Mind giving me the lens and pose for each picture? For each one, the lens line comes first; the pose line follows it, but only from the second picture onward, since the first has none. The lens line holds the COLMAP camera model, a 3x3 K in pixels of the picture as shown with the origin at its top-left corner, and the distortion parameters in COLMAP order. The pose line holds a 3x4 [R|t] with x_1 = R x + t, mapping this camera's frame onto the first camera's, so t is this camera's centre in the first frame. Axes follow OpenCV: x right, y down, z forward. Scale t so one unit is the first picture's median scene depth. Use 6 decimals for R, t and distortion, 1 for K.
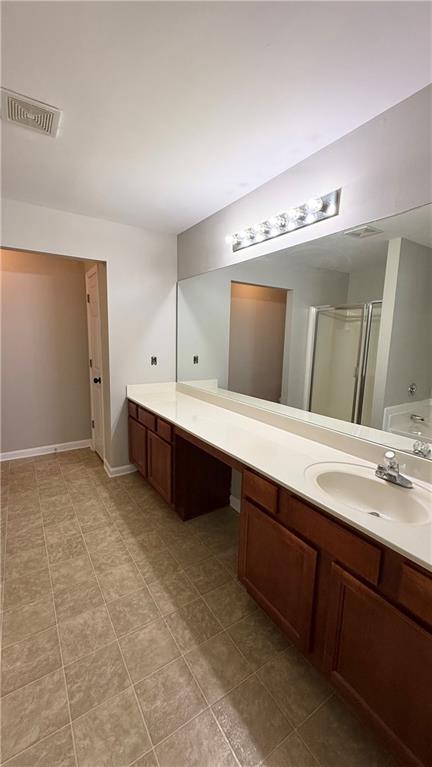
lens RADIAL K [[306.1, 0, 216.3], [0, 306.1, 383.0], [0, 0, 1]] dist [0.000932, 0.000088]
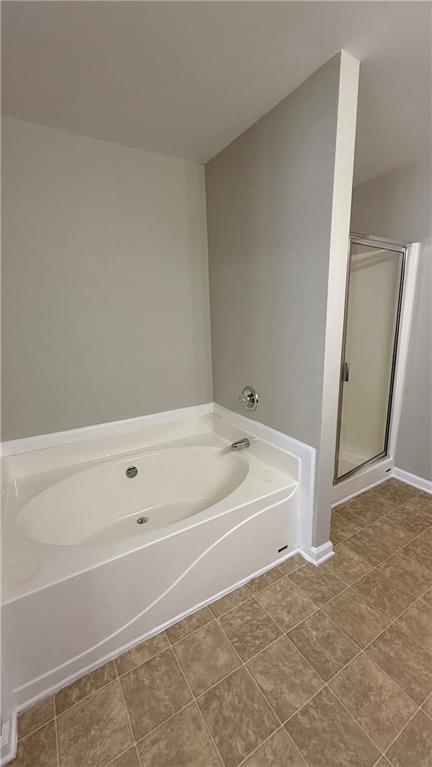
lens RADIAL K [[306.1, 0, 216.3], [0, 306.1, 383.0], [0, 0, 1]] dist [0.000932, 0.000088]
pose [[-0.025641, 0.201369, -0.979180, 0.202107], [-0.120368, 0.971754, 0.202993, -0.080369], [0.992398, 0.123067, -0.000679, 0.527560]]
